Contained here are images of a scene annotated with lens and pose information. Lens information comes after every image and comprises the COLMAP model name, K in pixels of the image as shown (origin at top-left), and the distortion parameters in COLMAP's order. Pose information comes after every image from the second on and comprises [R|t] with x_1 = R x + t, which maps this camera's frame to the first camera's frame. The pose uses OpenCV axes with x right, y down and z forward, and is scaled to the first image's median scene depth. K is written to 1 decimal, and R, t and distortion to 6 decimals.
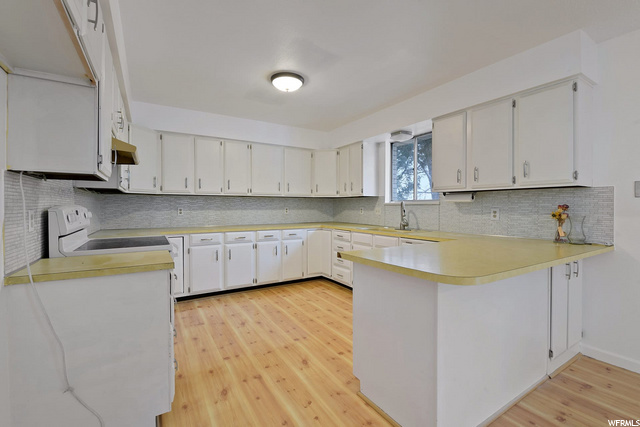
lens RADIAL K [[288.8, 0, 319.0], [0, 288.8, 210.3], [0, 0, 1]] dist [-0.027053, -0.000223]
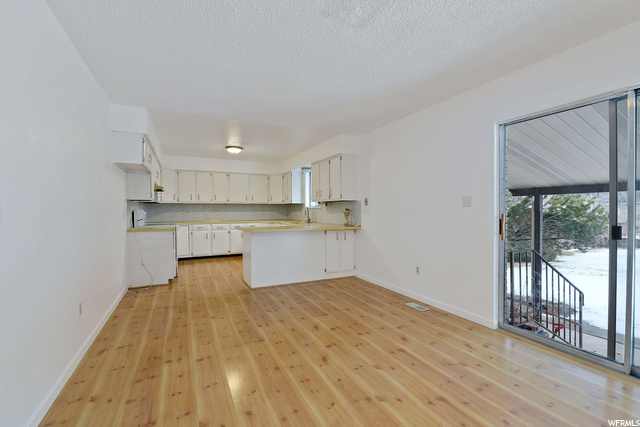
lens RADIAL K [[288.8, 0, 321.5], [0, 288.8, 211.1], [0, 0, 1]] dist [-0.027053, -0.000223]
pose [[0.996772, -0.002272, -0.080258, 0.453729], [0.001693, 0.999972, -0.007274, 0.008155], [0.080272, 0.007115, 0.996748, -0.672008]]
